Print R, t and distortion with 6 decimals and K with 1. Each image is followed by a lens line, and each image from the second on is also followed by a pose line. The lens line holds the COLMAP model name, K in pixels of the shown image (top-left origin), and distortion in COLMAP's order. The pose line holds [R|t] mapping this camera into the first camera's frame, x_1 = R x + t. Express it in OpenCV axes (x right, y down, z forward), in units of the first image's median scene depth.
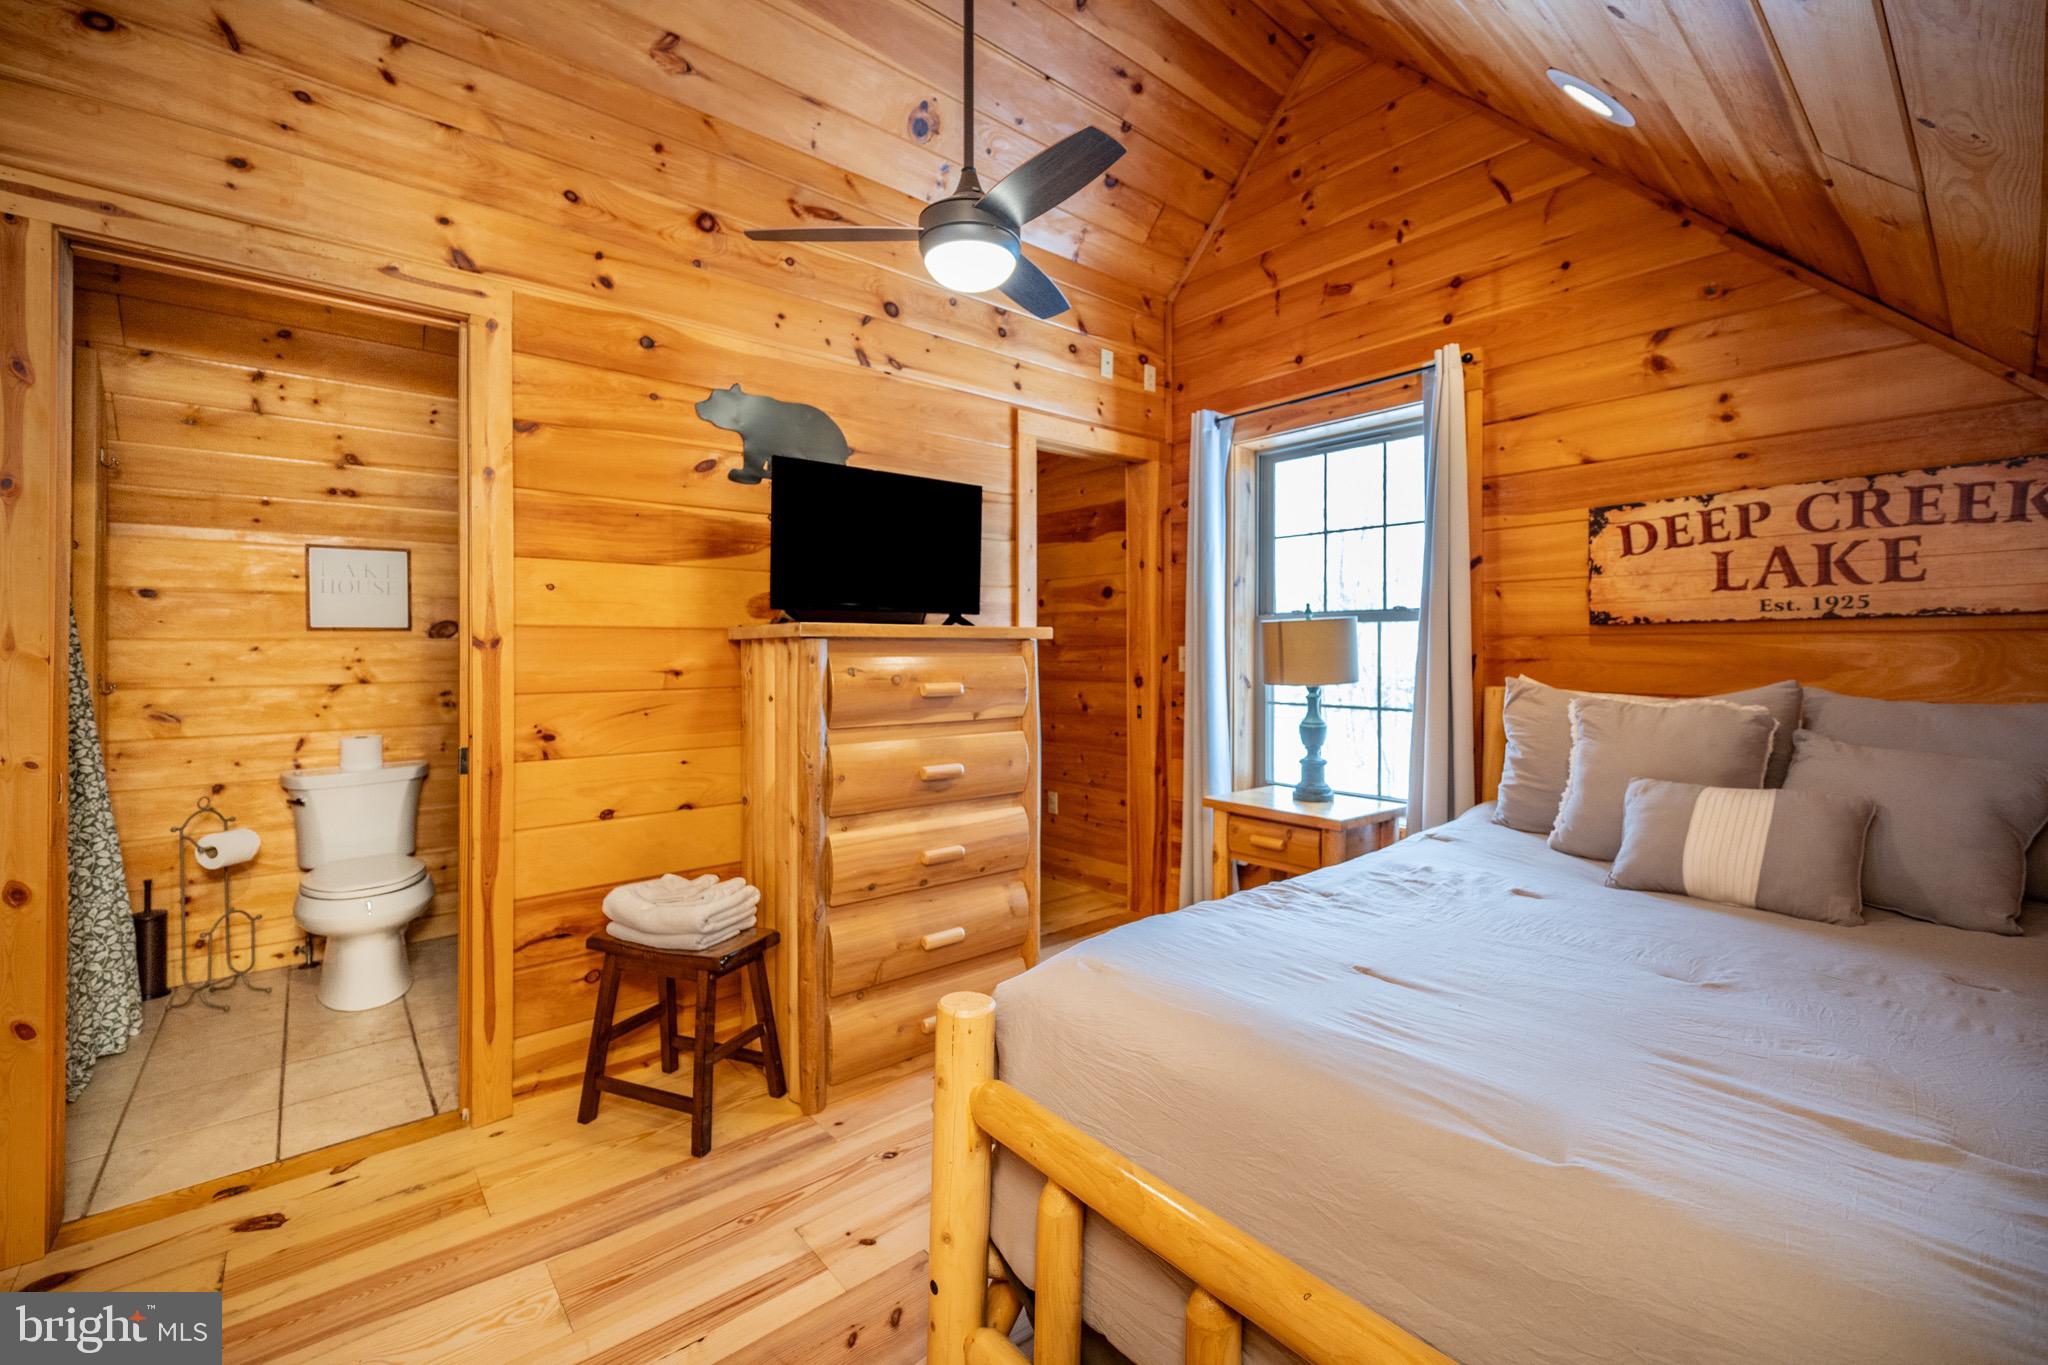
lens RADIAL K [[889.6, 0, 1052.1], [0, 889.6, 645.1], [0, 0, 1]] dist [-0.005892, 0.000419]
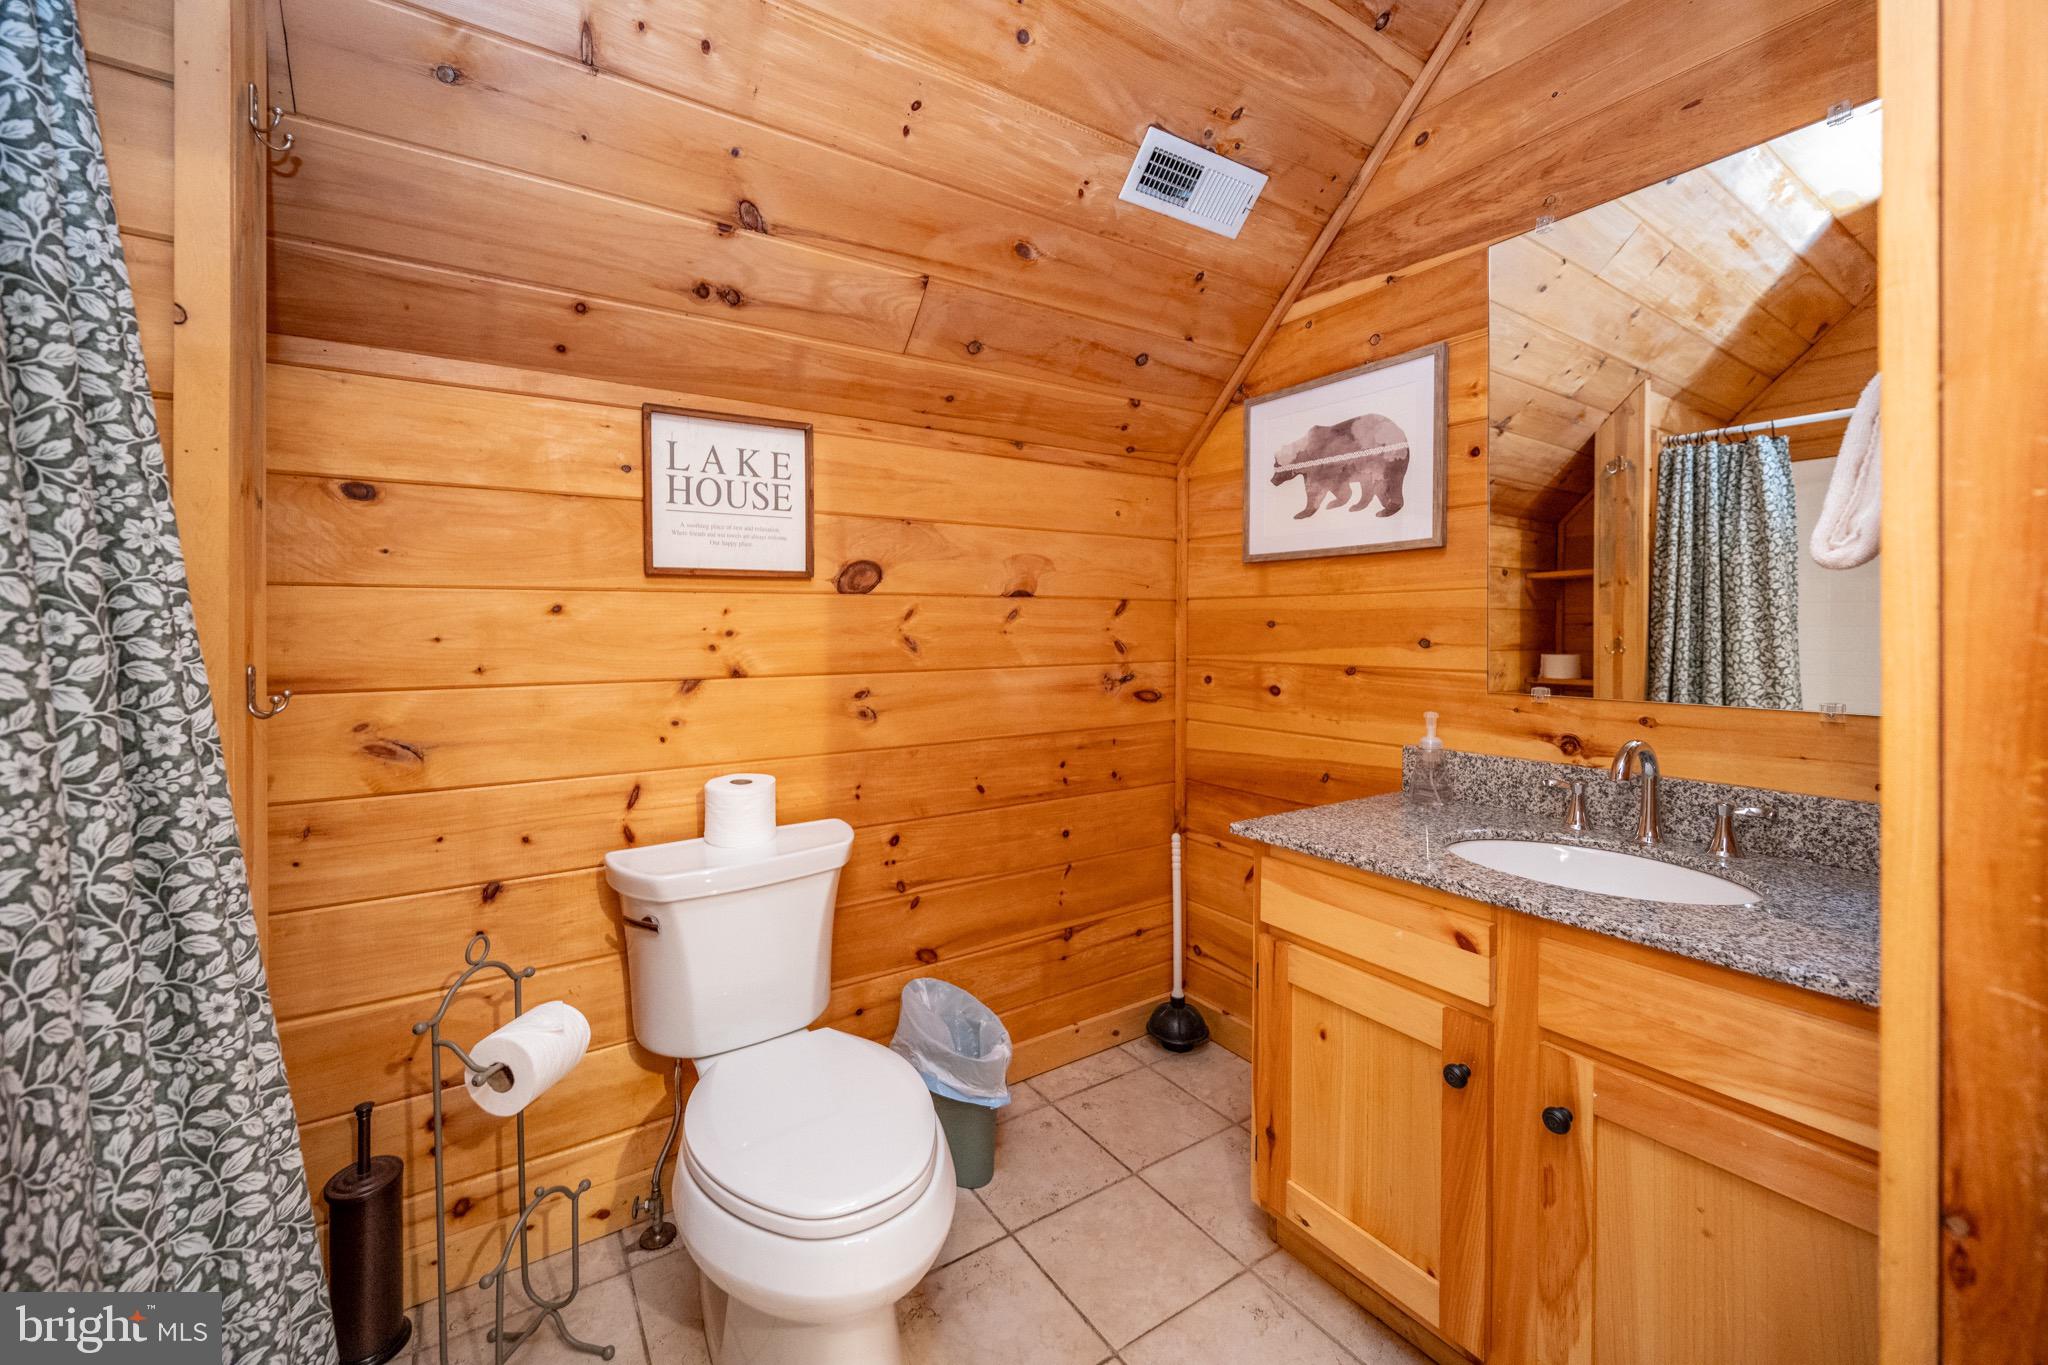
lens RADIAL K [[819.6, 0, 1042.7], [0, 819.6, 632.1], [0, 0, 1]] dist [-0.007960, 0.000992]
pose [[0.995180, 0.004170, -0.097978, -0.591238], [-0.003194, 0.999944, 0.010115, 0.011909], [0.098015, -0.009753, 0.995137, 0.577109]]
